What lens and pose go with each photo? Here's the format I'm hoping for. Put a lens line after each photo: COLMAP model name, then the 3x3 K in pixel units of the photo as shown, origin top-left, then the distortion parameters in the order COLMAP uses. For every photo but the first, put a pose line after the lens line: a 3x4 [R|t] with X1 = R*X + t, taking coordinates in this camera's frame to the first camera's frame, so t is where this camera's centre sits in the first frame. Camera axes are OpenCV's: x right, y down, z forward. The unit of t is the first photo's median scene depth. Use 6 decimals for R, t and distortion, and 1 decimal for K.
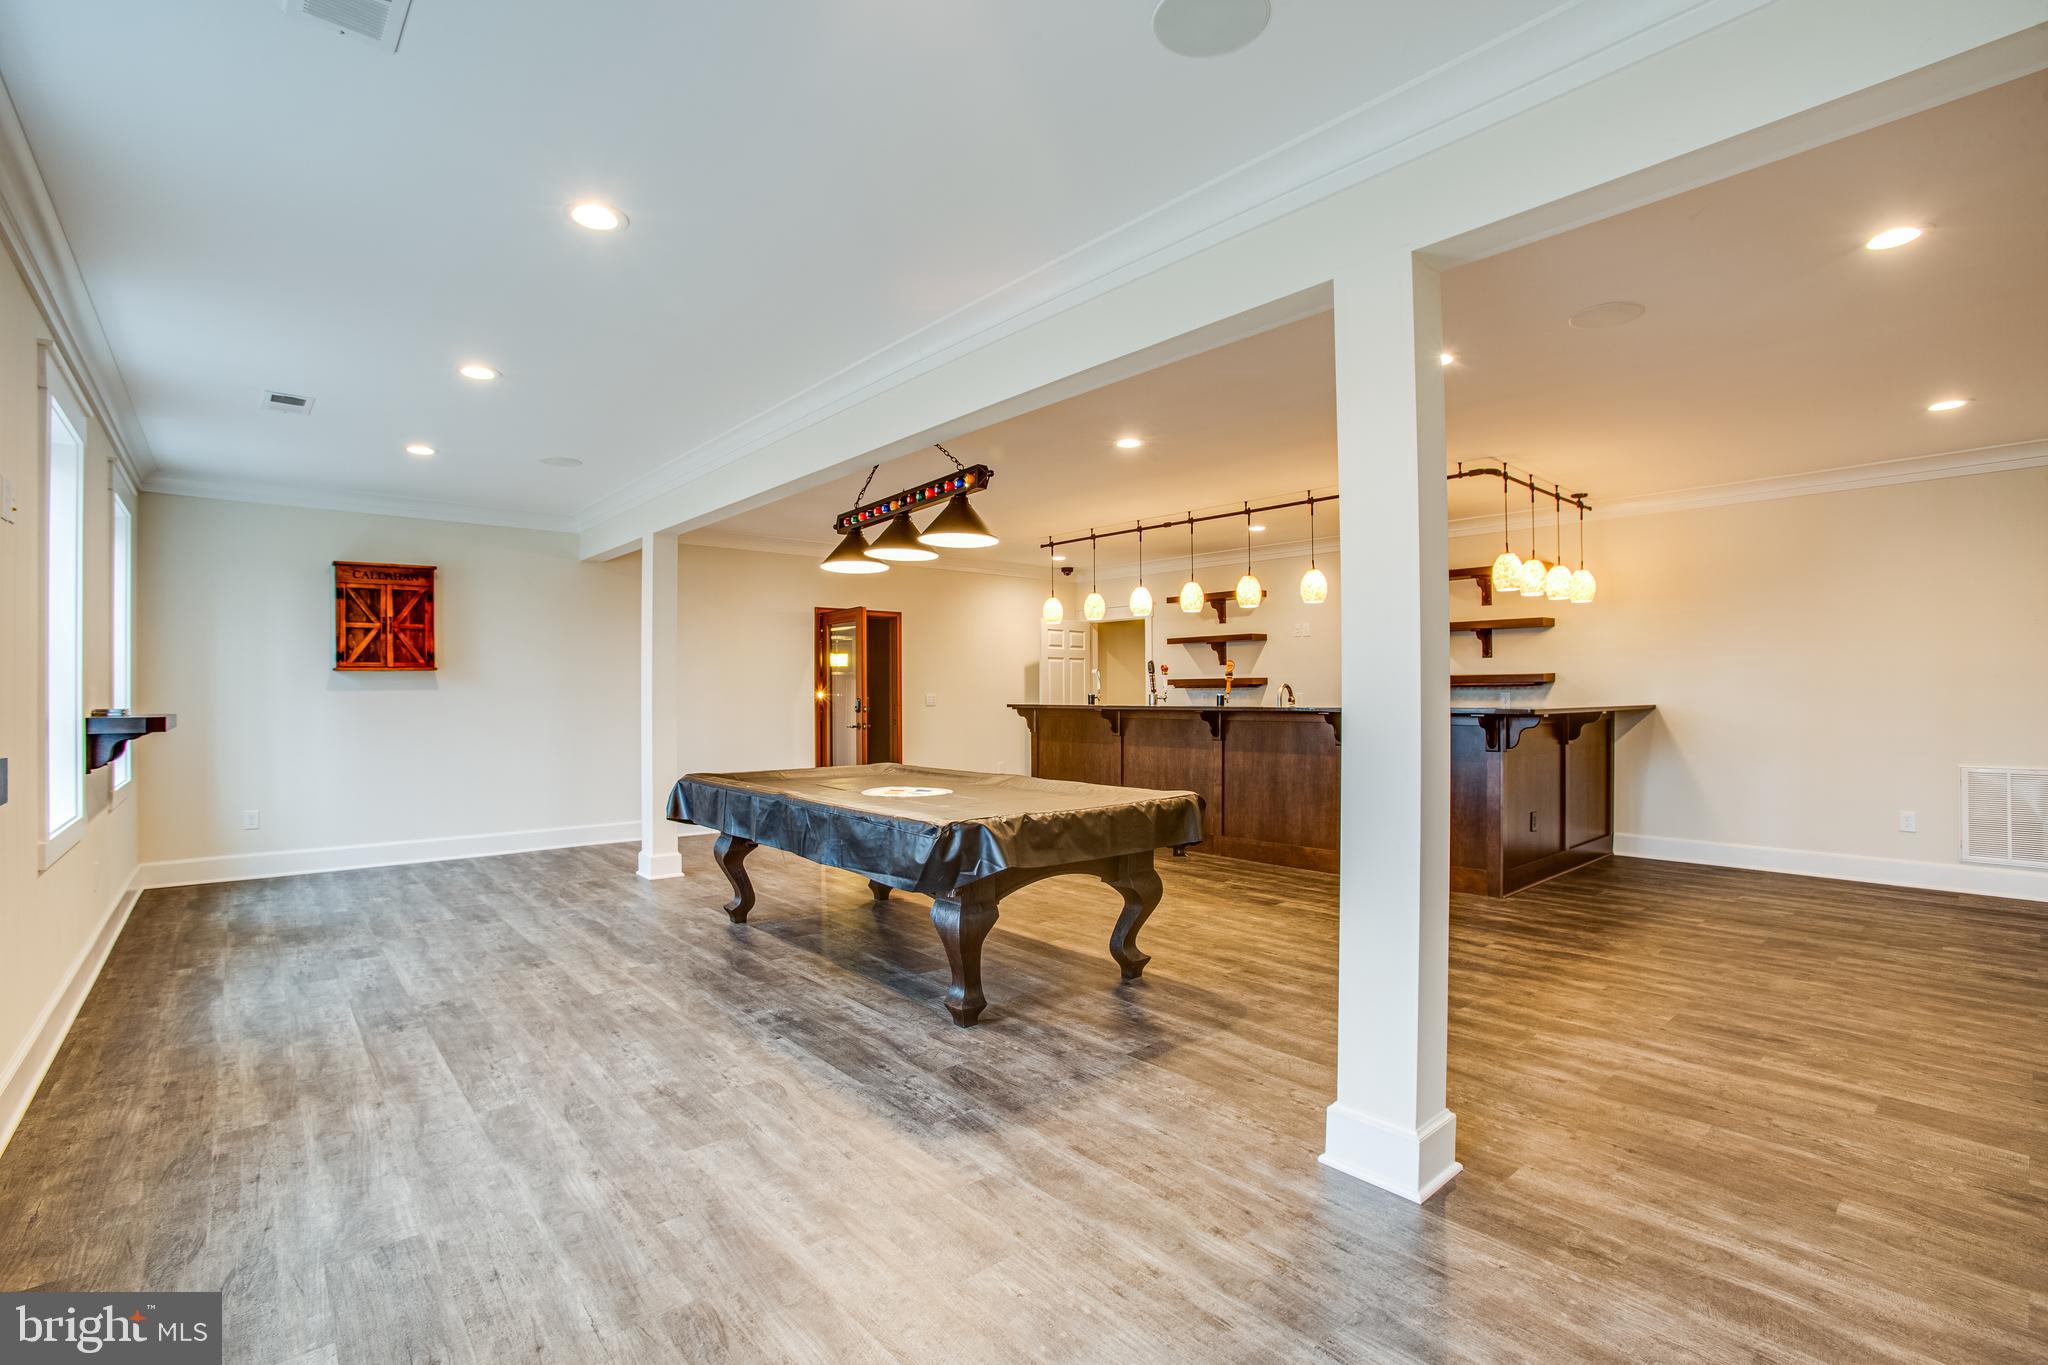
lens RADIAL K [[930.6, 0, 1024.0], [0, 930.6, 682.5], [0, 0, 1]] dist [-0.066003, 0.017975]
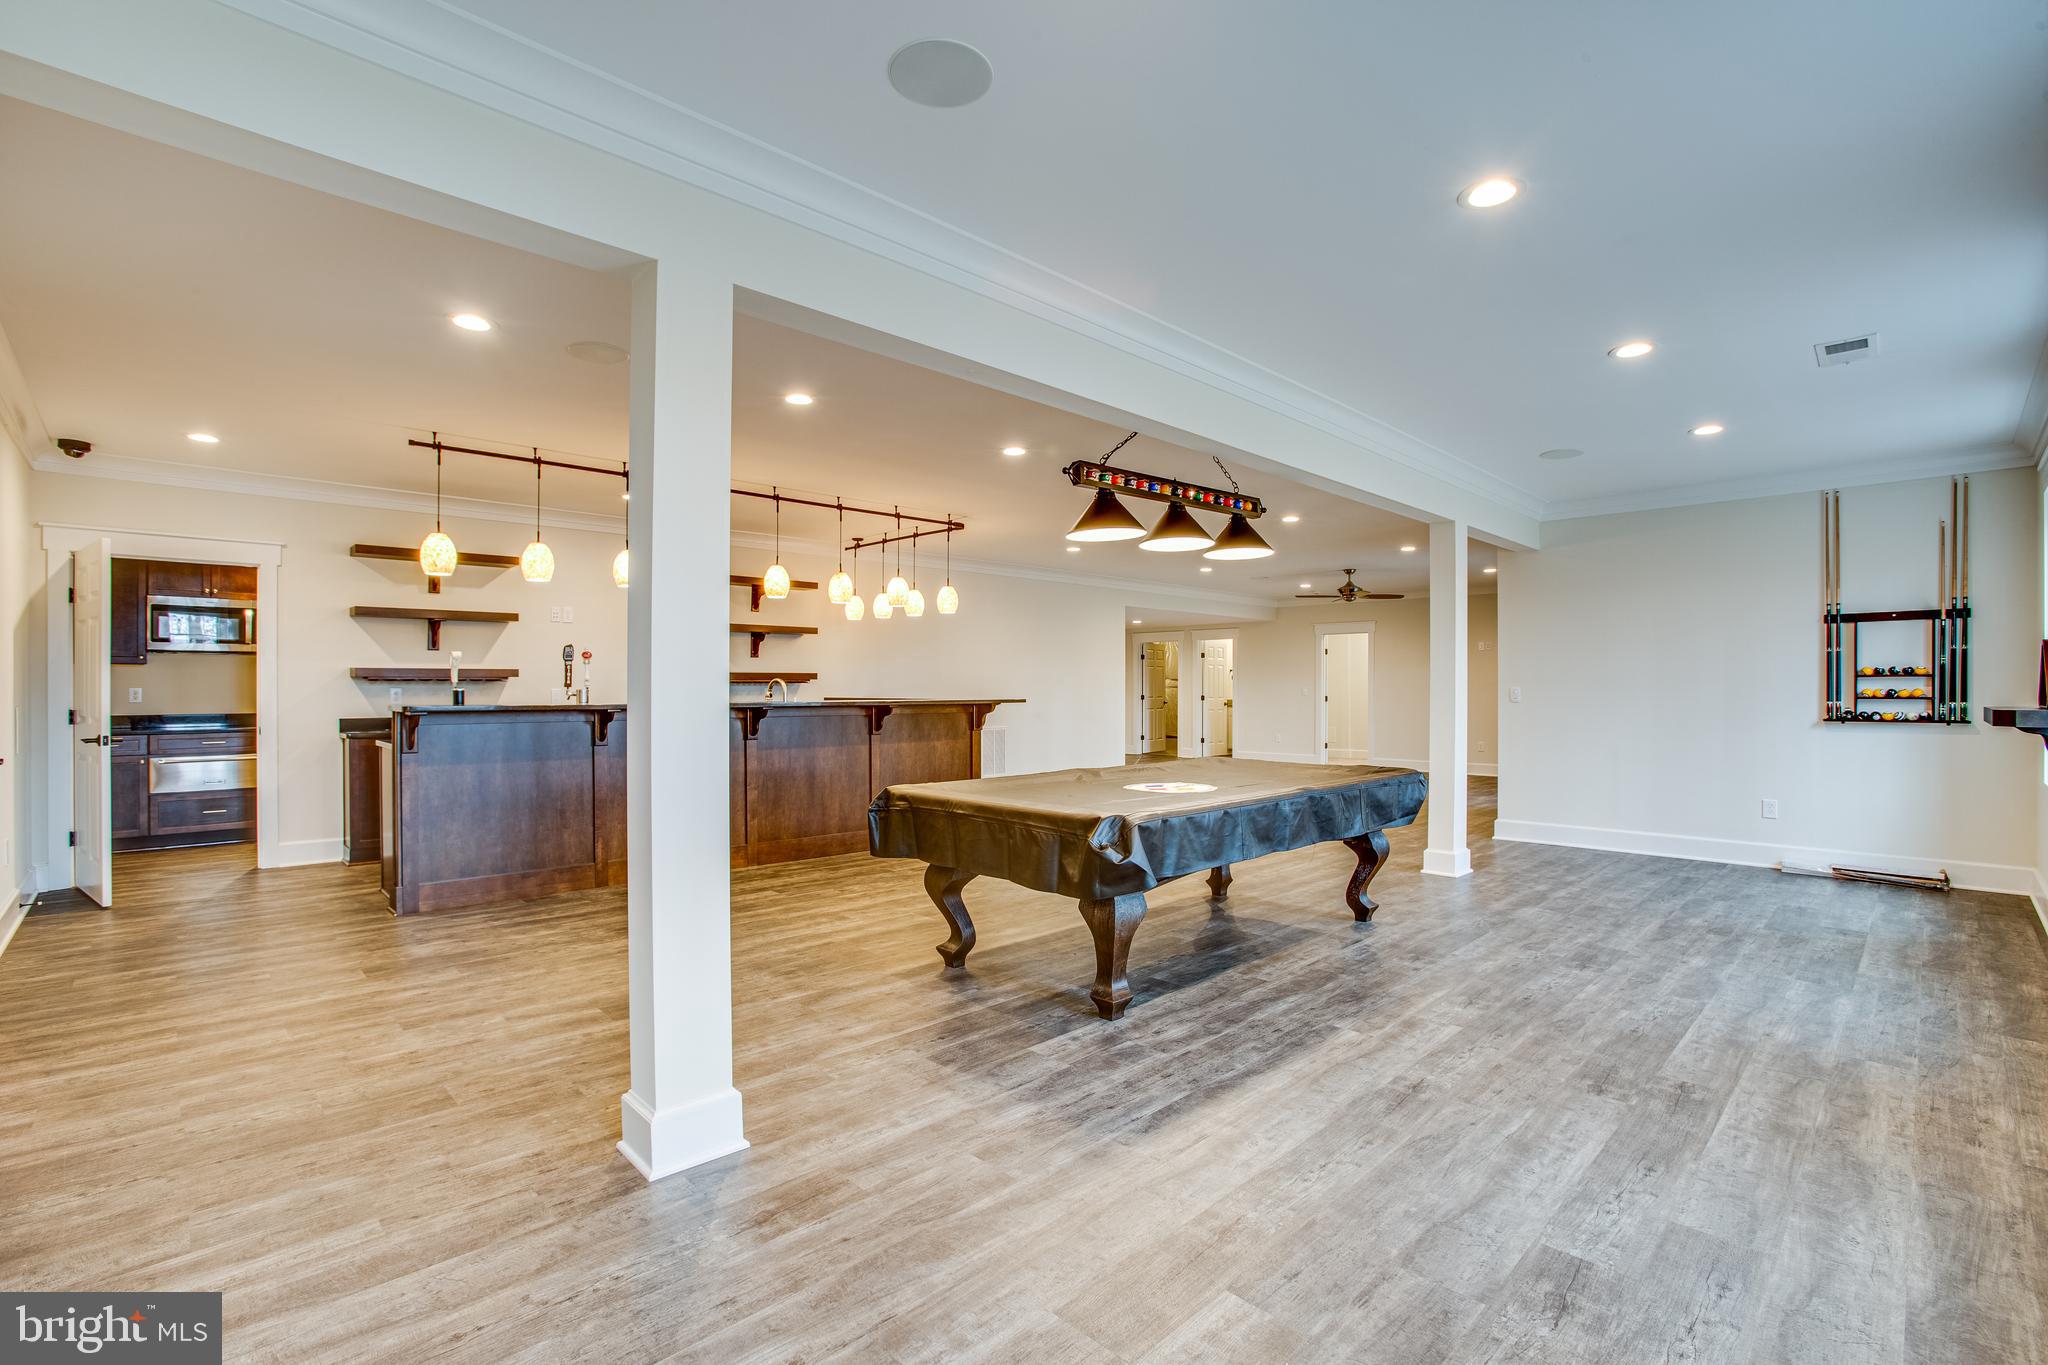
lens RADIAL K [[927.9, 0, 1024.0], [0, 927.9, 682.5], [0, 0, 1]] dist [-0.052540, 0.015953]
pose [[-0.060666, 0.007632, 0.998129, -1.231904], [-0.010767, 0.999908, -0.008300, 0.018965], [-0.998100, -0.011251, -0.060578, 1.371850]]
